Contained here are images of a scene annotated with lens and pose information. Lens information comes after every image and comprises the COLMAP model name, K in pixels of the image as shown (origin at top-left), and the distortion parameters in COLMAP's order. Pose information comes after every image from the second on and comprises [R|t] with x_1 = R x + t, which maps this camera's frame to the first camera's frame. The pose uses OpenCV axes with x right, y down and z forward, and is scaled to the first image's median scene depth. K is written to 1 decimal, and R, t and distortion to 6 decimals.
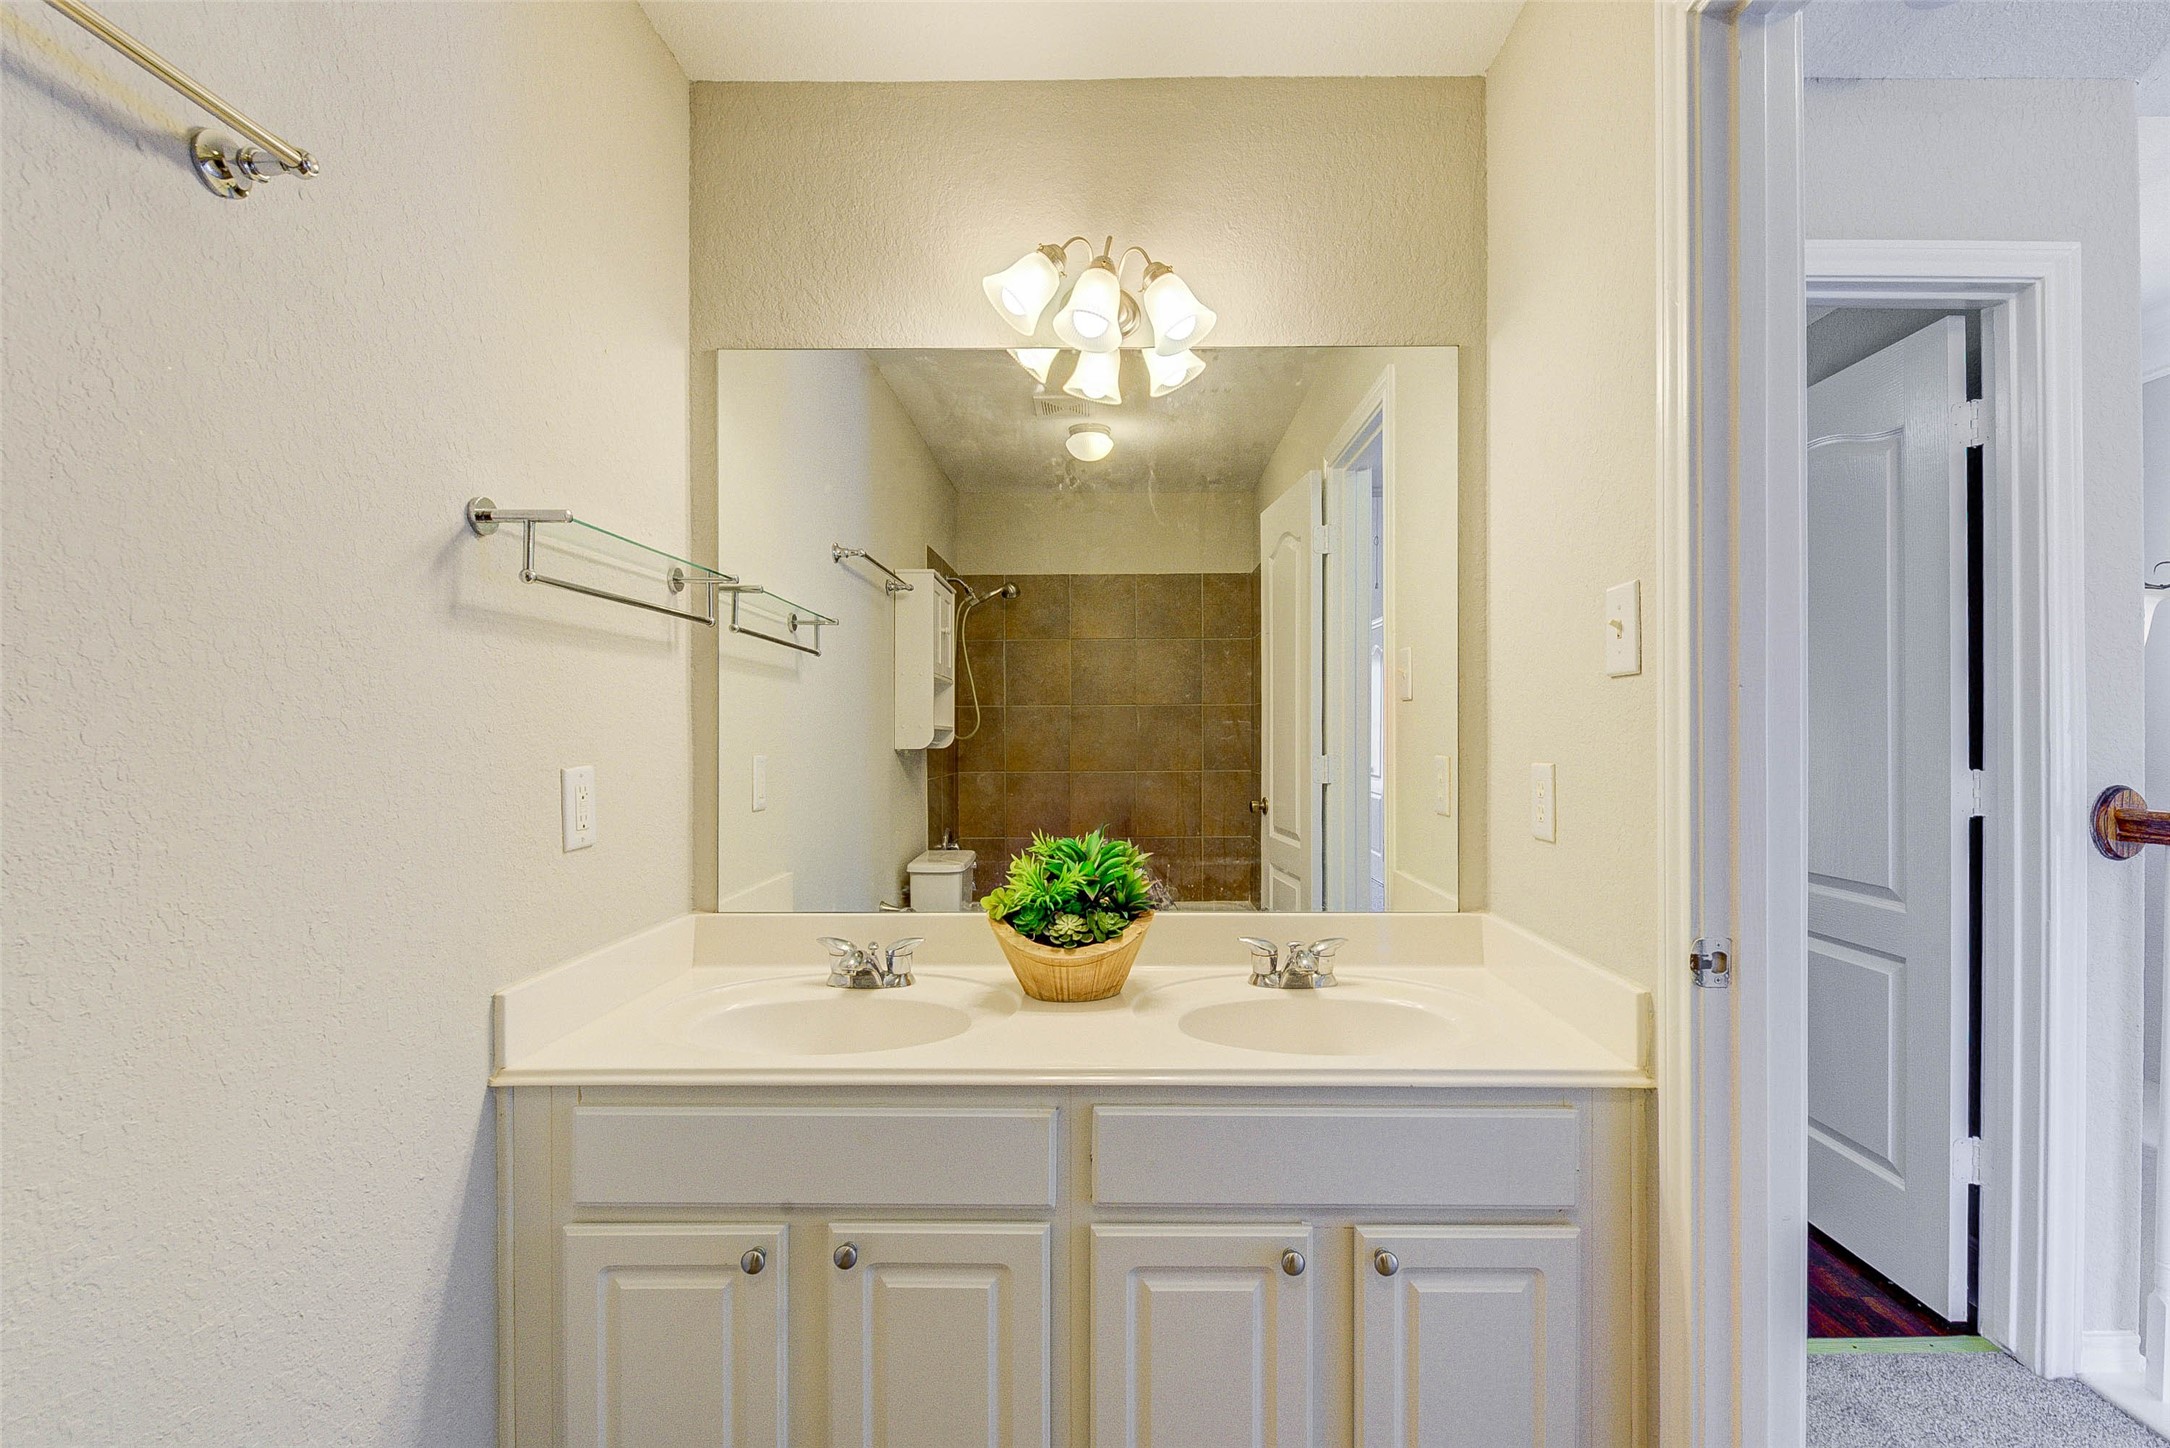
lens RADIAL K [[861.9, 0, 1118.1], [0, 861.9, 730.4], [0, 0, 1]] dist [0.000455, -0.002436]
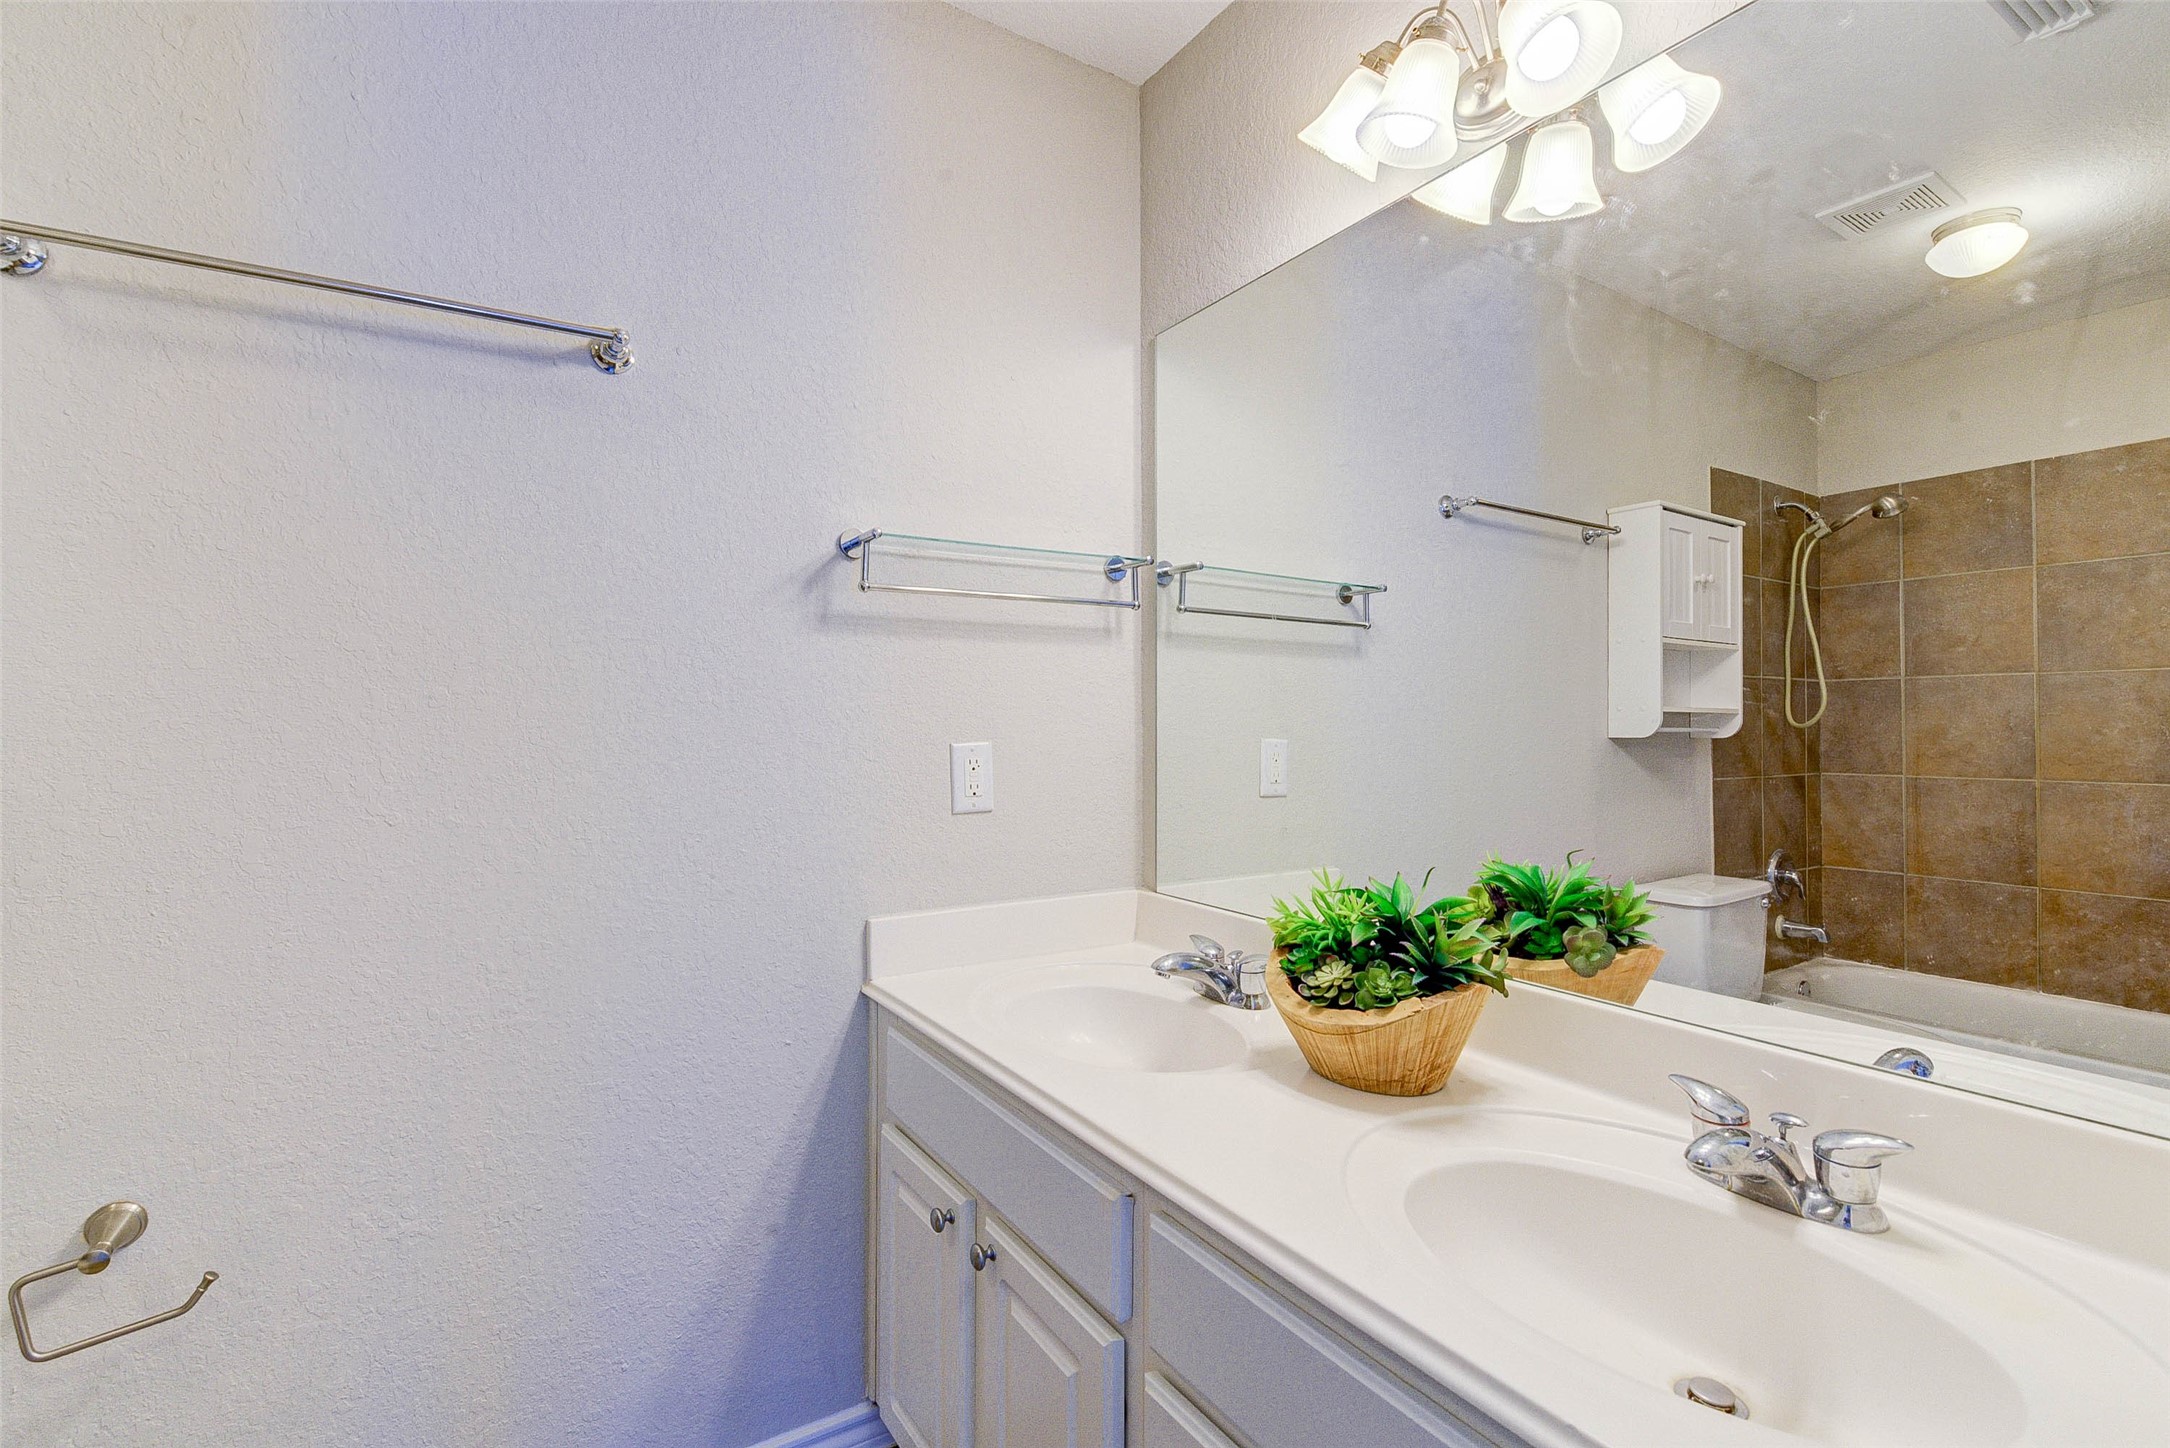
lens RADIAL K [[914.4, 0, 1093.2], [0, 914.4, 710.4], [0, 0, 1]] dist [-0.000264, -0.000284]
pose [[0.585391, -0.011626, -0.810668, 0.406346], [0.004652, 0.999929, -0.010981, 0.011211], [0.810738, 0.002657, 0.585404, 0.353239]]
